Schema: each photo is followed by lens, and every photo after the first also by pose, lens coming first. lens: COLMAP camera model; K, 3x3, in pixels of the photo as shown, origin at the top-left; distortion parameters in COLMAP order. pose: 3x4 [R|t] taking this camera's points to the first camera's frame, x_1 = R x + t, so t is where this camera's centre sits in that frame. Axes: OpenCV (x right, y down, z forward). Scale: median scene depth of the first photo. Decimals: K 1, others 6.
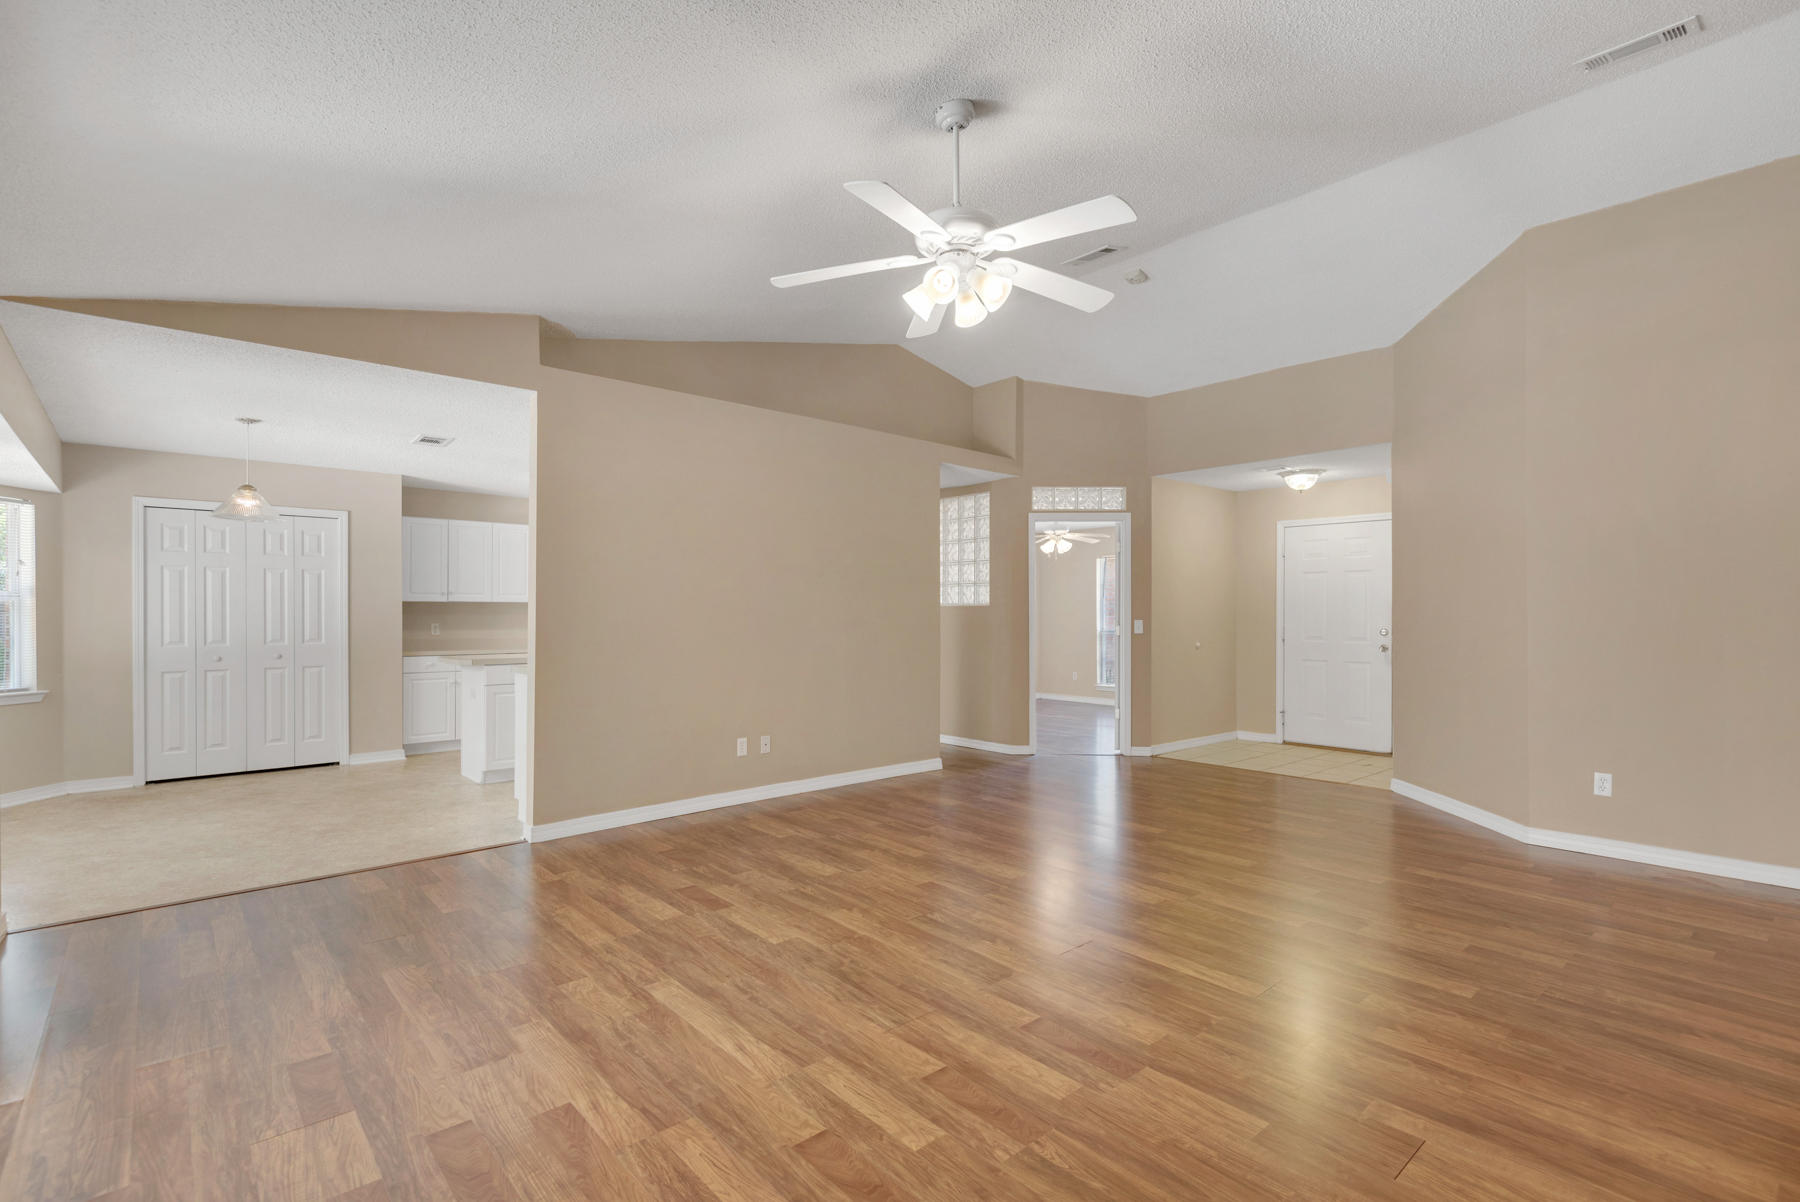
lens RADIAL K [[839.6, 0, 927.7], [0, 839.6, 602.5], [0, 0, 1]] dist [0.031085, -0.012034]
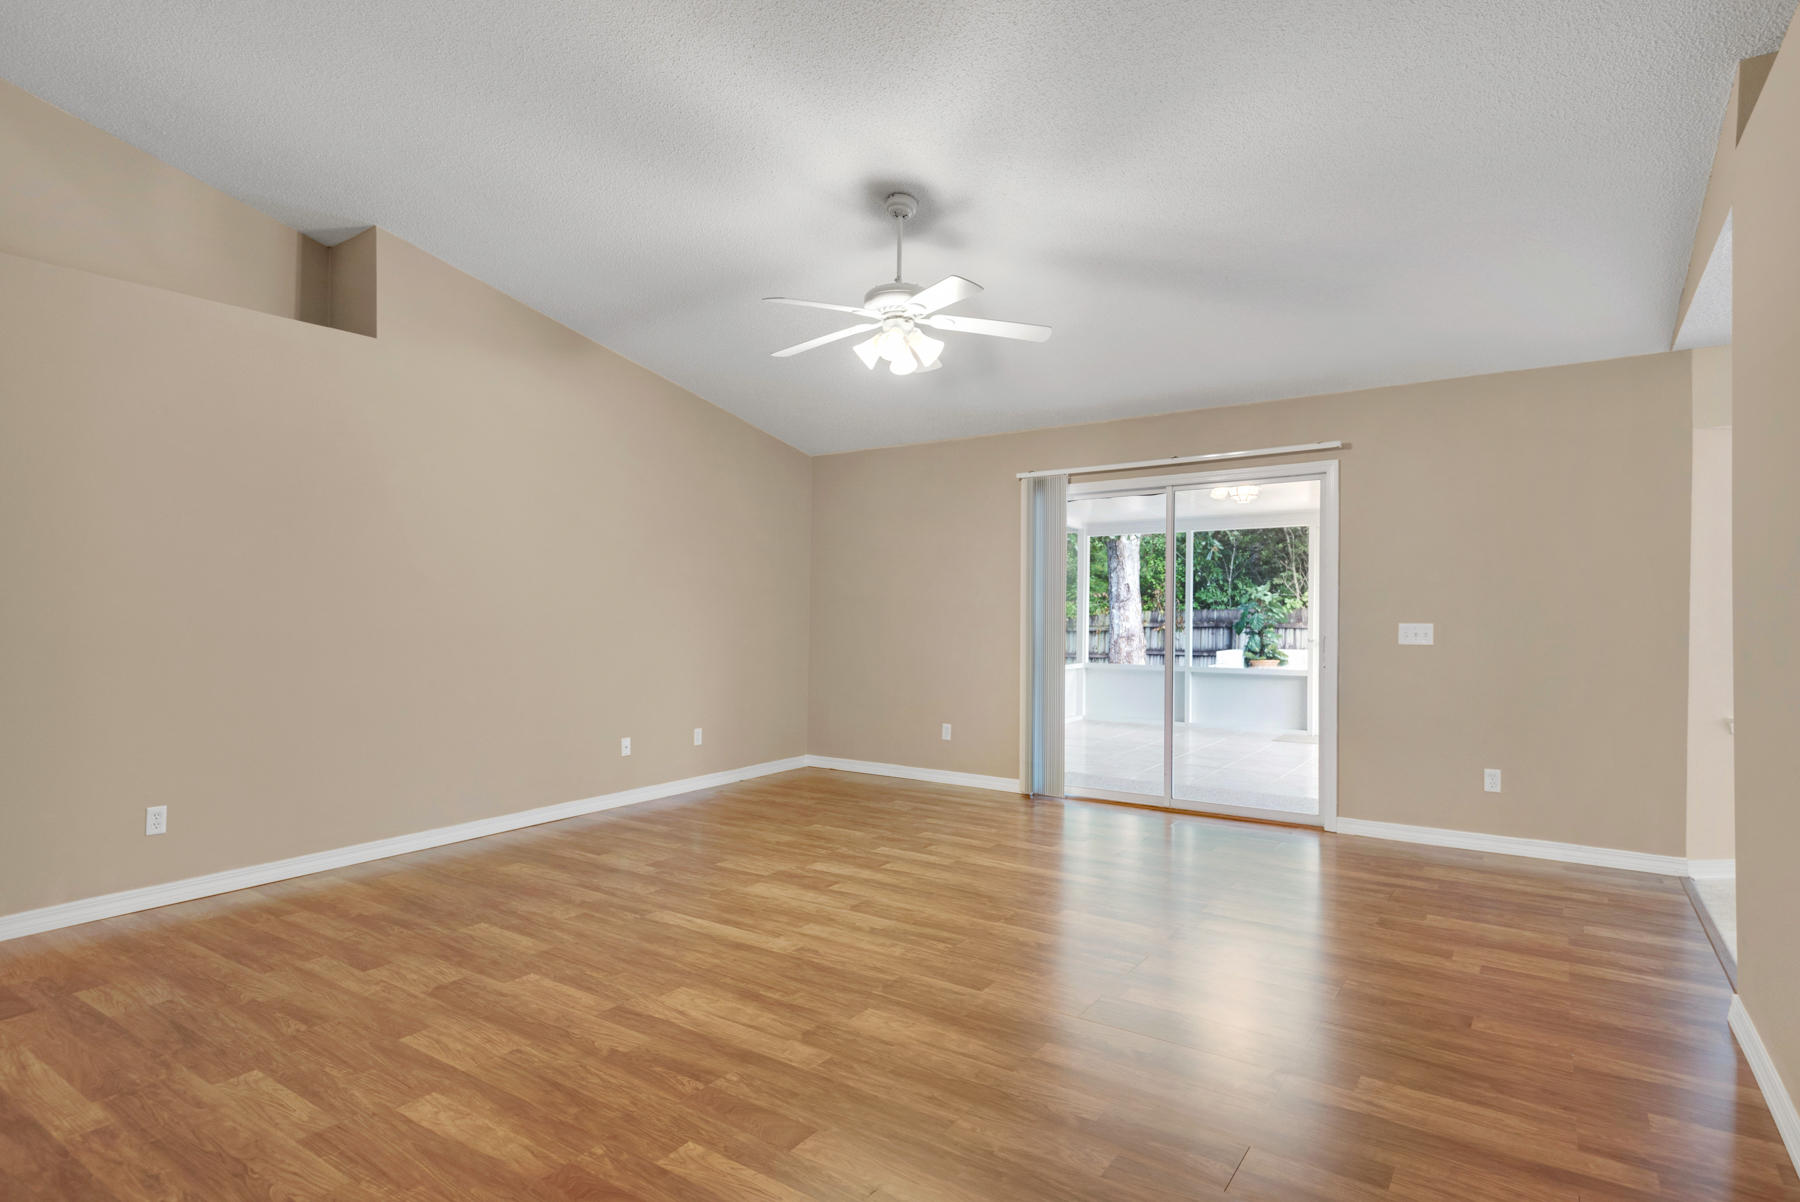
lens RADIAL K [[938.2, 0, 877.4], [0, 938.2, 611.3], [0, 0, 1]] dist [0.034861, -0.021817]
pose [[-0.982568, 0.001960, -0.185894, 0.303113], [0.004357, 0.999913, -0.012486, 0.029563], [0.185853, -0.013078, -0.982490, 2.274522]]
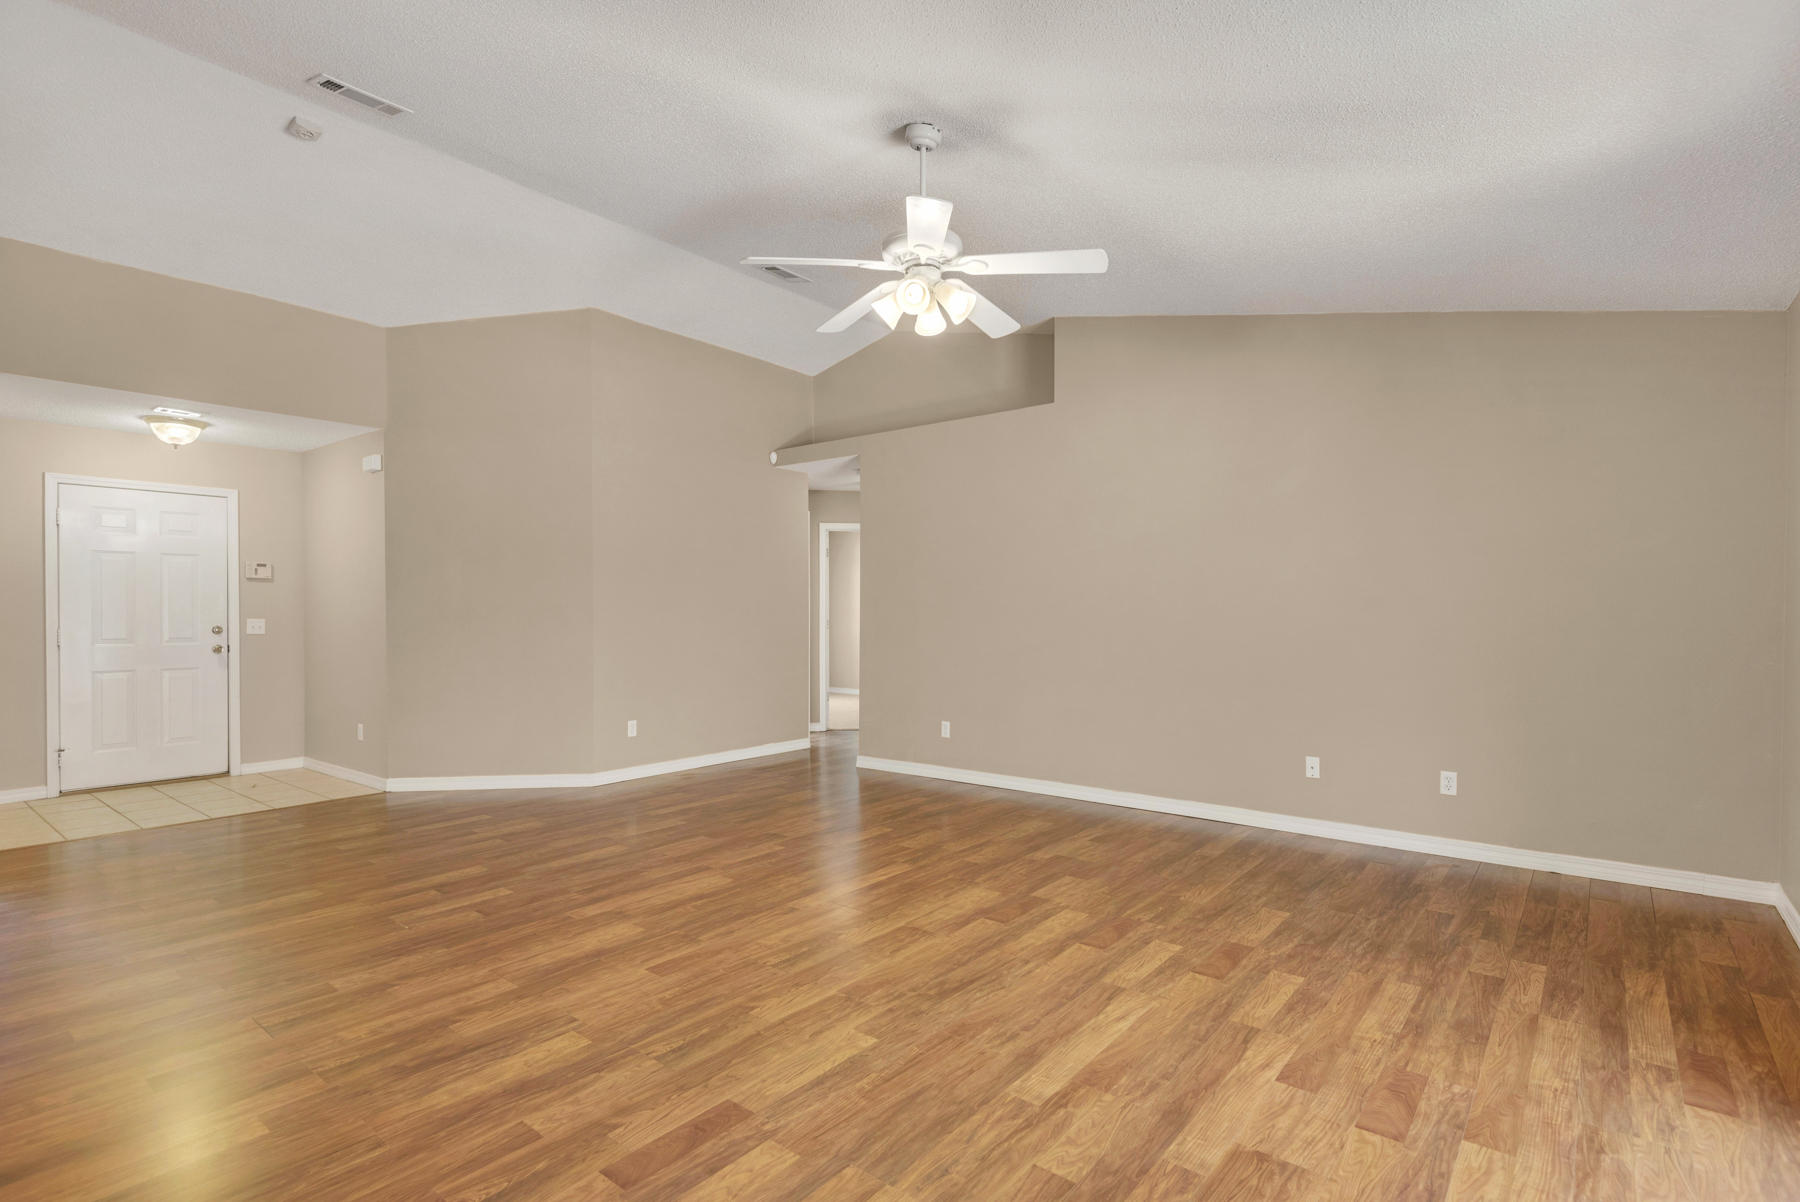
lens RADIAL K [[850.6, 0, 891.2], [0, 850.6, 592.3], [0, 0, 1]] dist [0.020639, -0.008783]
pose [[-0.135956, 0.019142, 0.990530, -0.998786], [-0.012726, 0.999697, -0.021066, 0.018323], [-0.990633, -0.015469, -0.135671, 1.151428]]
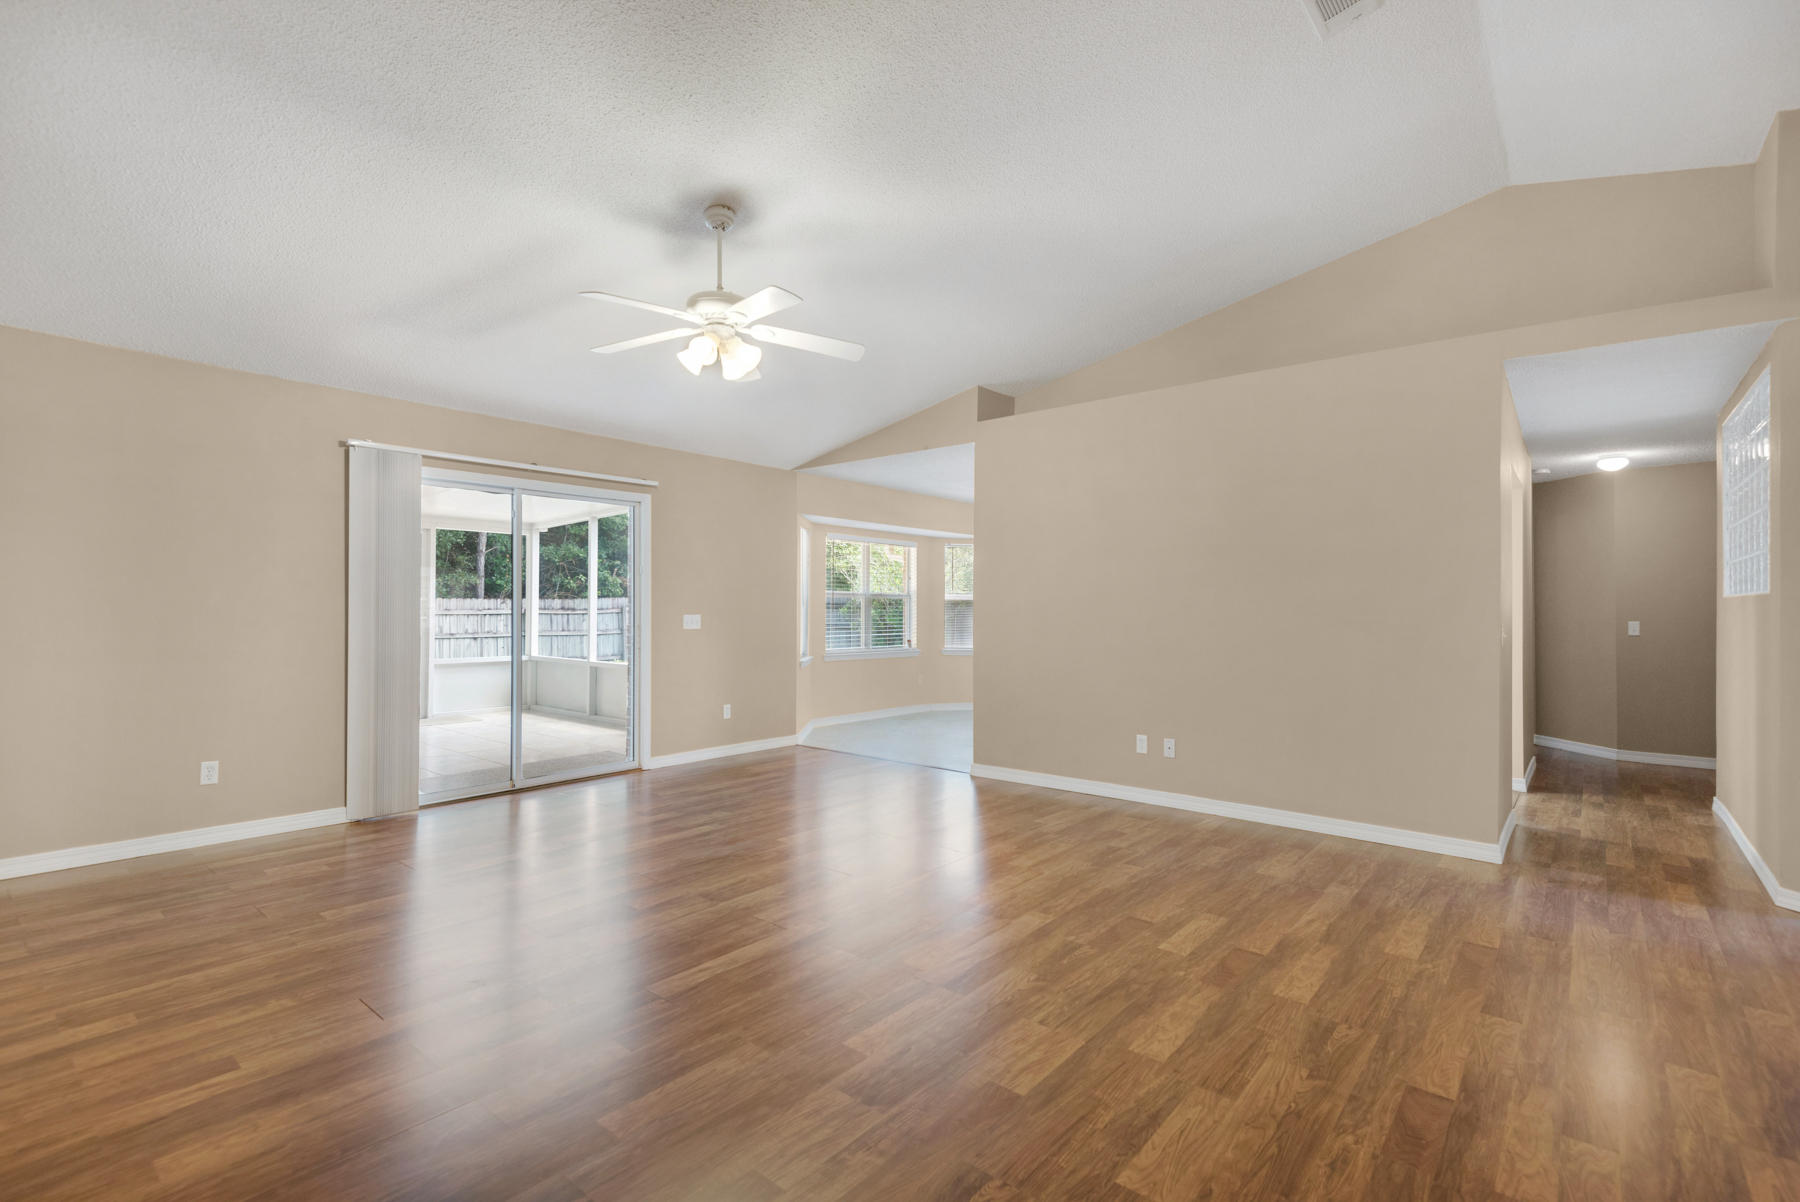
lens RADIAL K [[839.6, 0, 888.7], [0, 839.6, 579.1], [0, 0, 1]] dist [0.031085, -0.012034]
pose [[0.108207, -0.033423, -0.993566, 1.307734], [0.007350, 0.999434, -0.032820, 0.017976], [0.994101, -0.003752, 0.108392, 1.084911]]
